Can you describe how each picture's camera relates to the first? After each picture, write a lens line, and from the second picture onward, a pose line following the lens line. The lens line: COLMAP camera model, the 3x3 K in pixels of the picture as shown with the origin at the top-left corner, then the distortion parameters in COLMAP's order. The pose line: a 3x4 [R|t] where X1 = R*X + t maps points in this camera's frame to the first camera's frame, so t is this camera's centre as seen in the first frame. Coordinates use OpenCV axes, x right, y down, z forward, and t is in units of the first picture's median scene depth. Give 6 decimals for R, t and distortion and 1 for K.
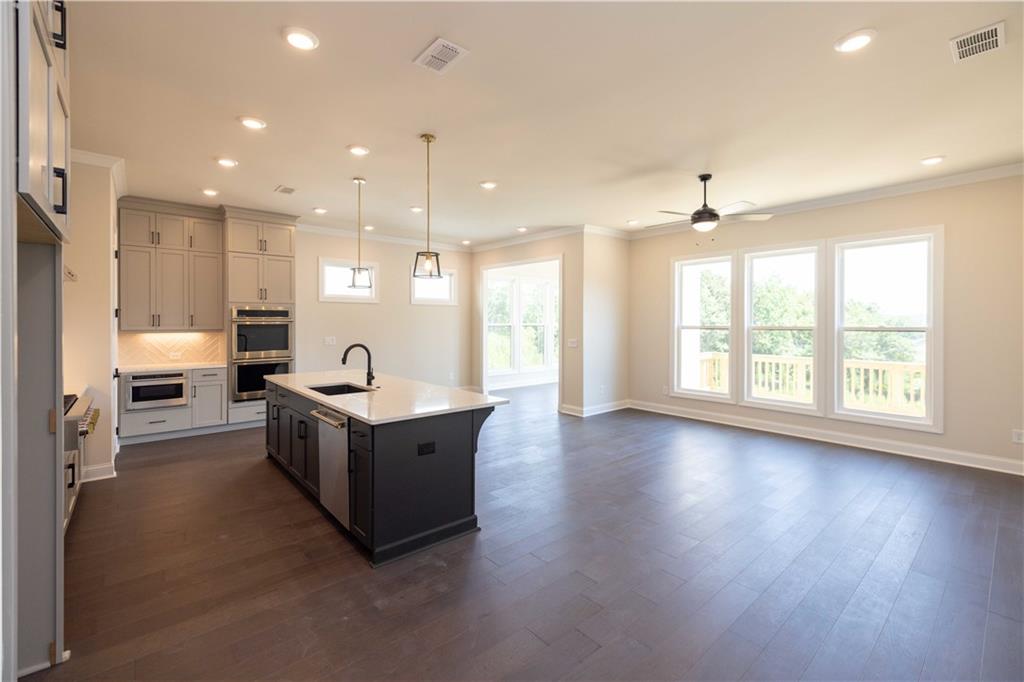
lens RADIAL K [[434.4, 0, 512.2], [0, 434.4, 339.8], [0, 0, 1]] dist [0.007360, 0.000259]
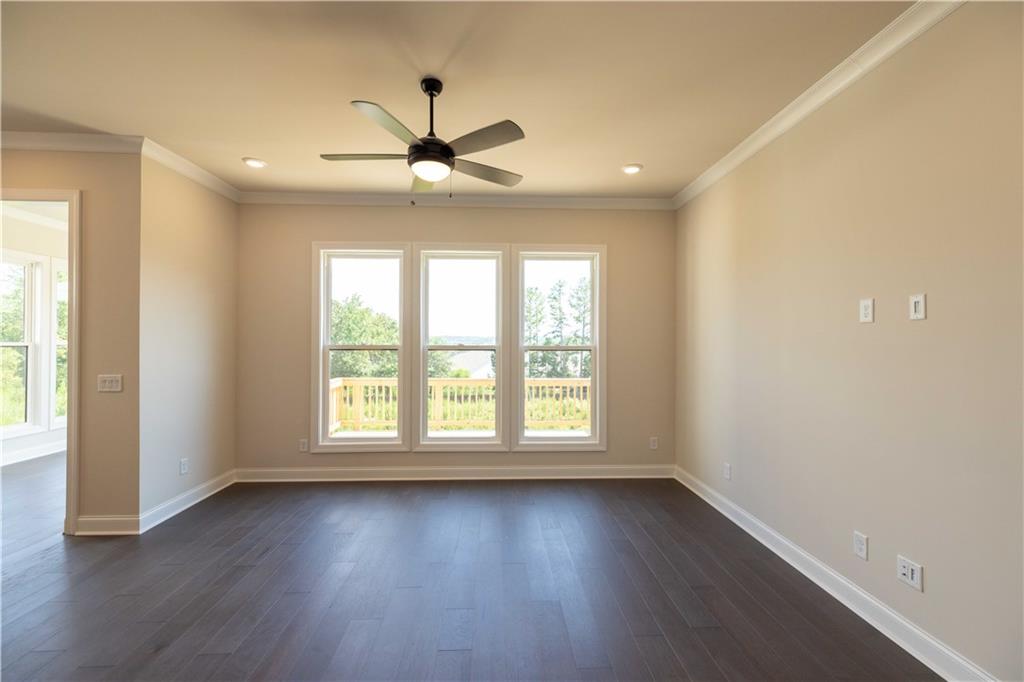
lens RADIAL K [[434.4, 0, 512.2], [0, 434.4, 339.8], [0, 0, 1]] dist [0.007360, 0.000259]
pose [[0.623579, 0.006088, 0.781737, 0.041307], [0.027822, 0.999163, -0.029974, -0.012984], [-0.781265, 0.040441, 0.622888, 0.371674]]
